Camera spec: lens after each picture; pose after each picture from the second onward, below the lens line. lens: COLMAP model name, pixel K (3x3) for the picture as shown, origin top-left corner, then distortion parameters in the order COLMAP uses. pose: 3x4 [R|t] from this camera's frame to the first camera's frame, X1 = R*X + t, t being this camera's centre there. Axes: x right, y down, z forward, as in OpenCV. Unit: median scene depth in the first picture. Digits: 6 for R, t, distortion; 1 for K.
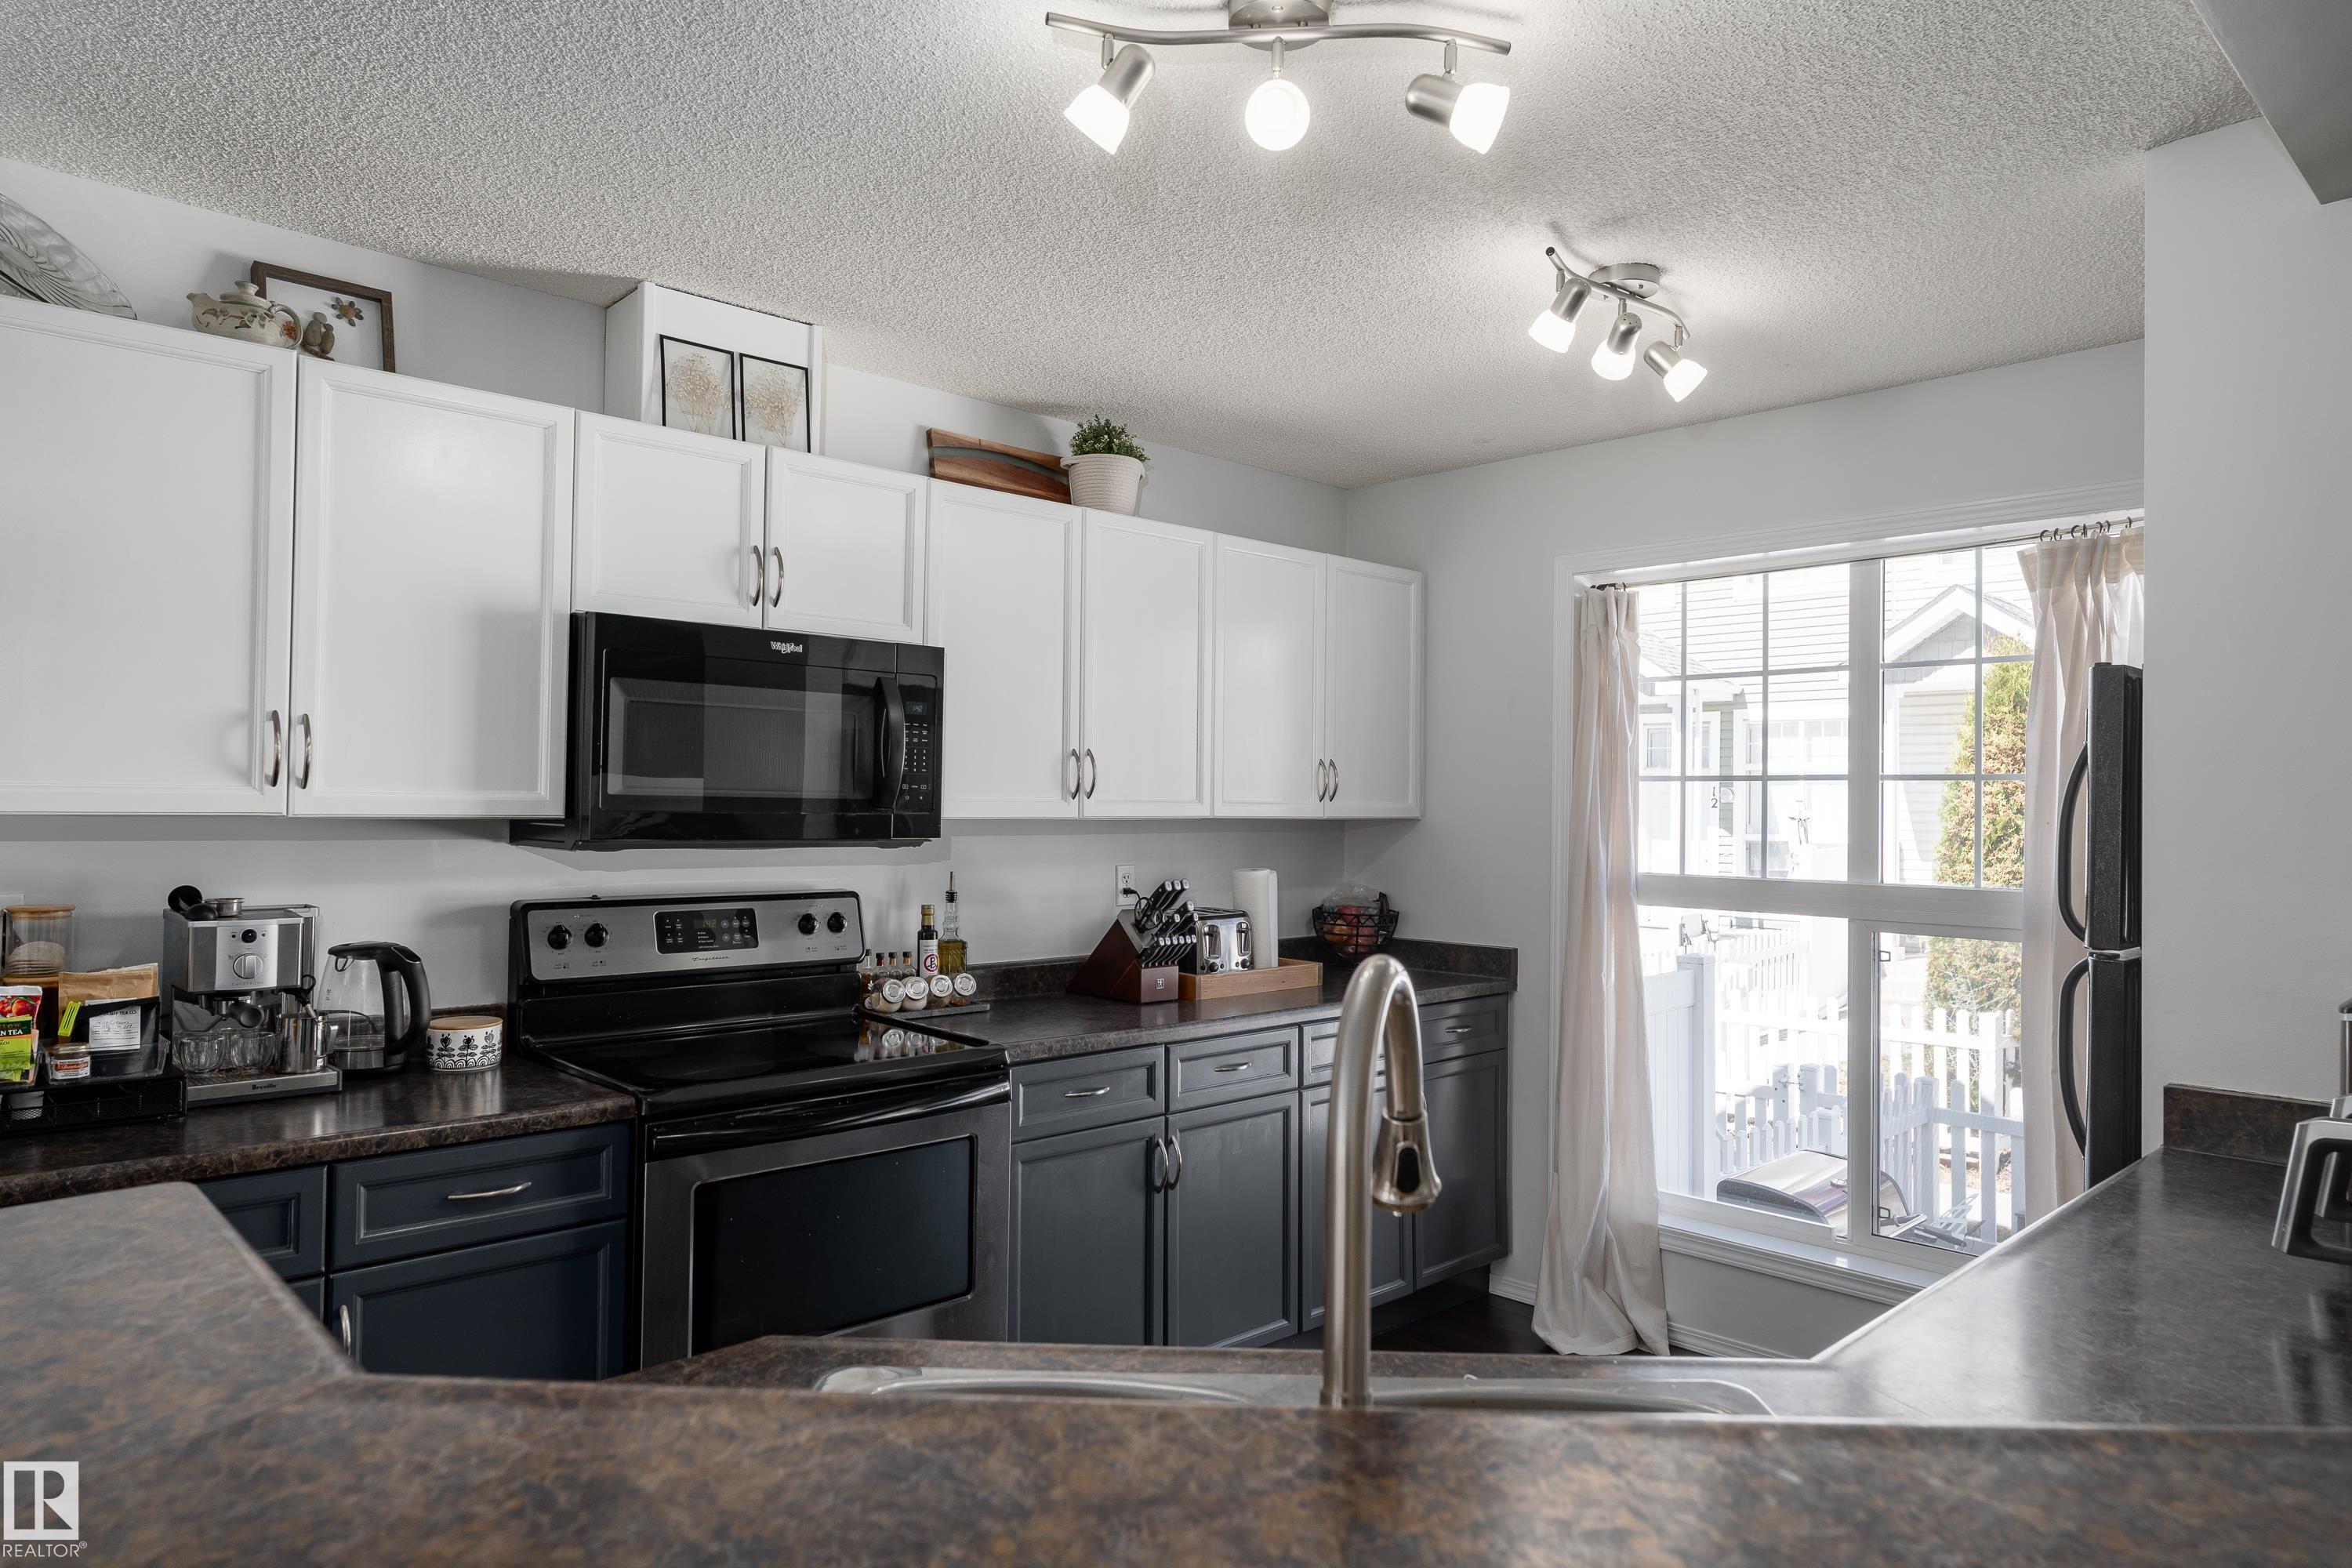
lens RADIAL K [[1441.5, 0, 1176.0], [0, 1441.5, 784.0], [0, 0, 1]] dist [0.000356, -0.000901]
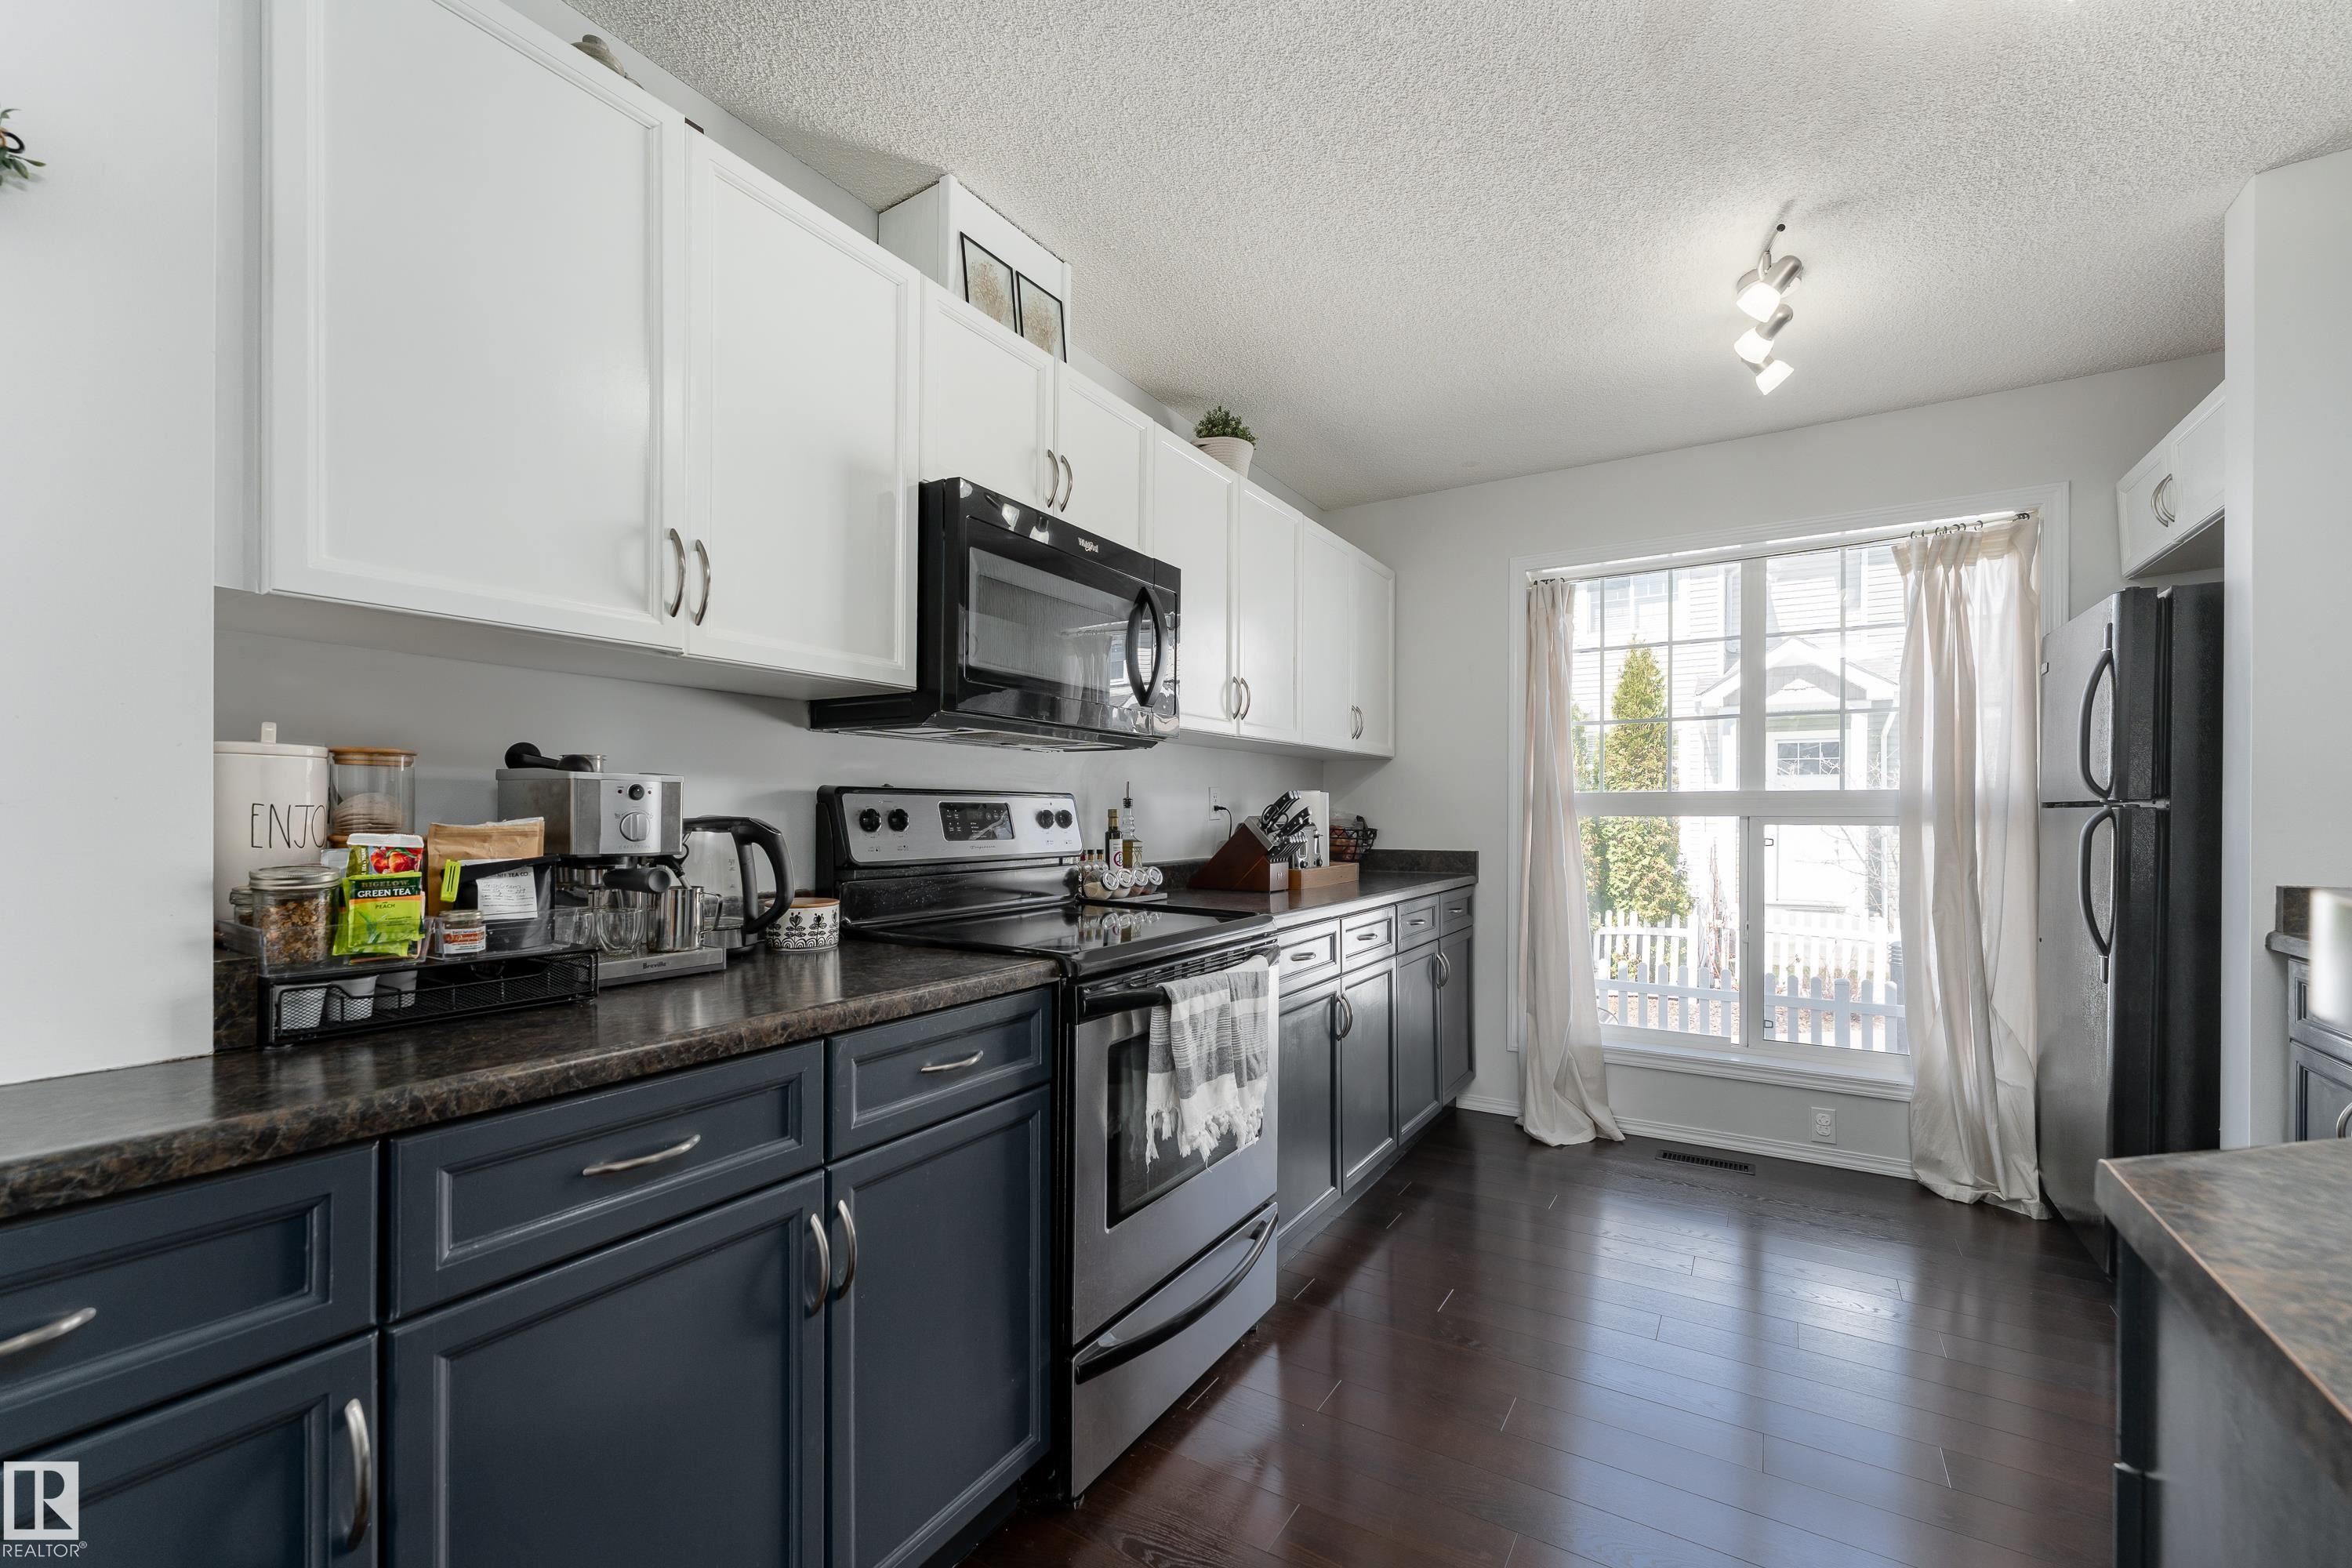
lens RADIAL K [[964.0, 0, 1166.9], [0, 964.0, 812.9], [0, 0, 1]] dist [0.000812, -0.000415]
pose [[0.970068, -0.010899, 0.242591, -0.390196], [0.006839, 0.999822, 0.017571, 0.090409], [-0.242739, -0.015386, 0.969970, 0.296362]]
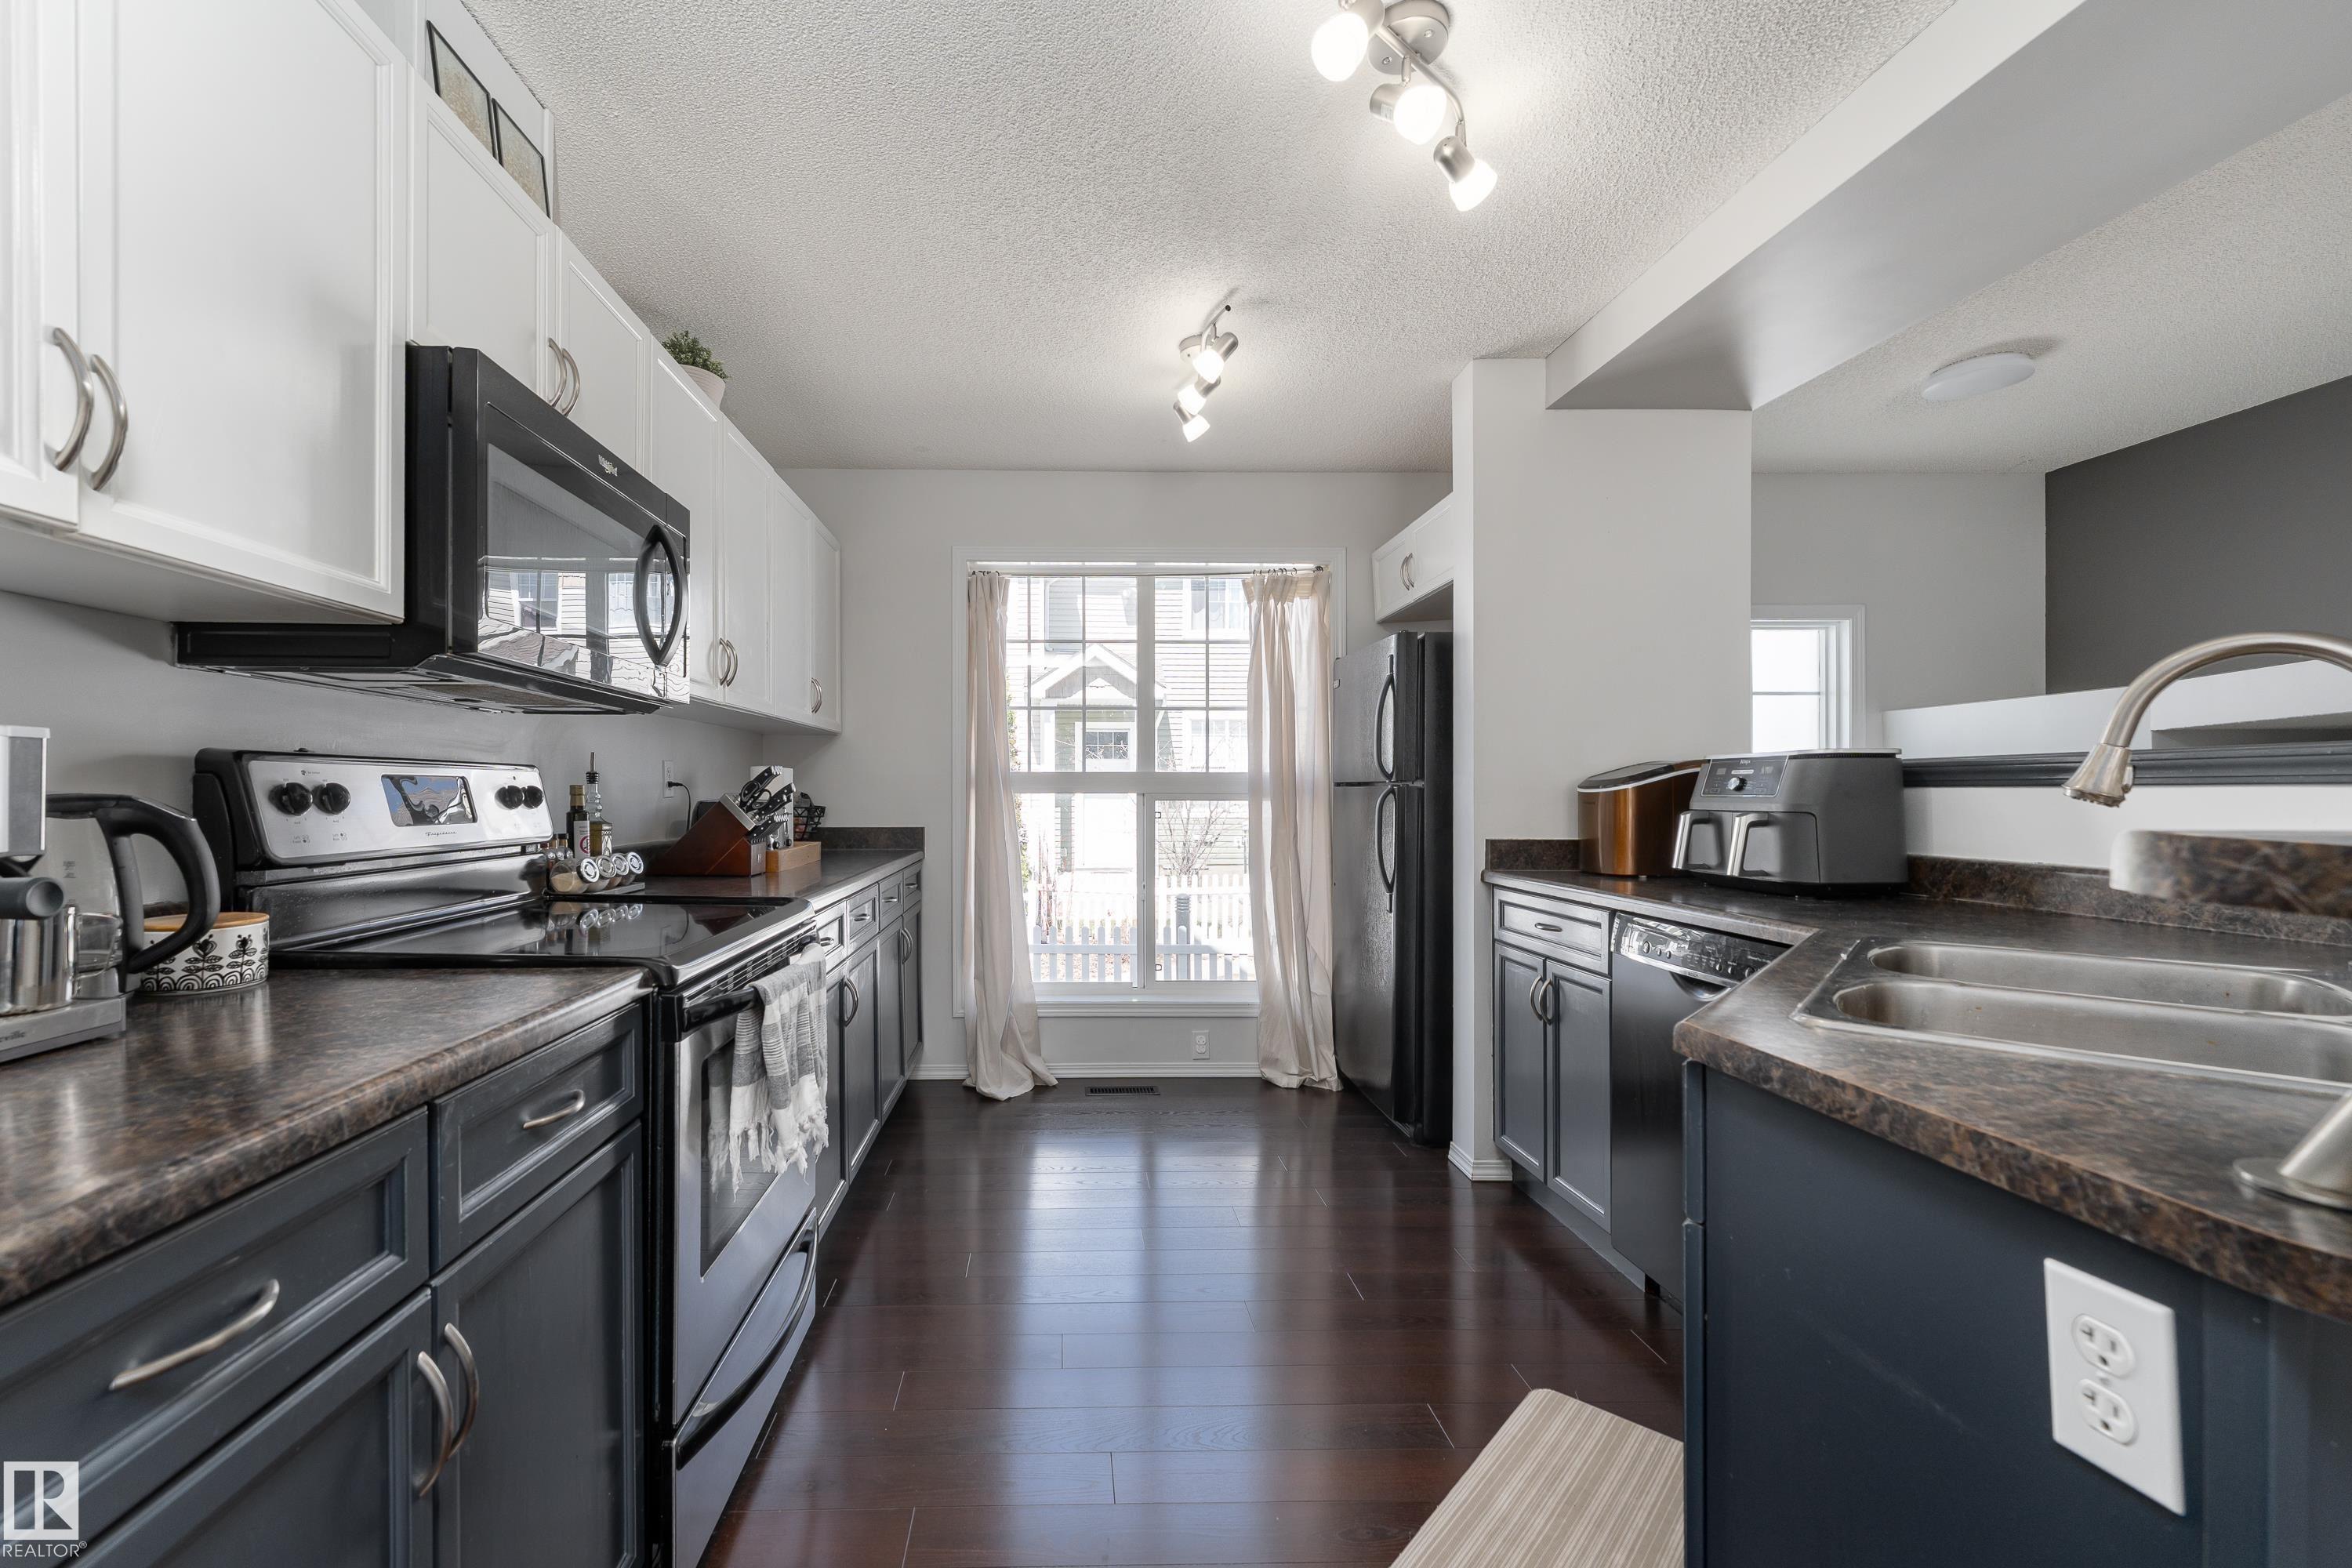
lens RADIAL K [[973.8, 0, 1077.6], [0, 973.8, 795.2], [0, 0, 1]] dist [-0.000951, -0.000281]
pose [[0.679822, -0.013395, 0.733255, -0.517164], [-0.005269, 0.999718, 0.023147, 0.090942], [-0.733359, -0.019599, 0.679559, 0.385966]]
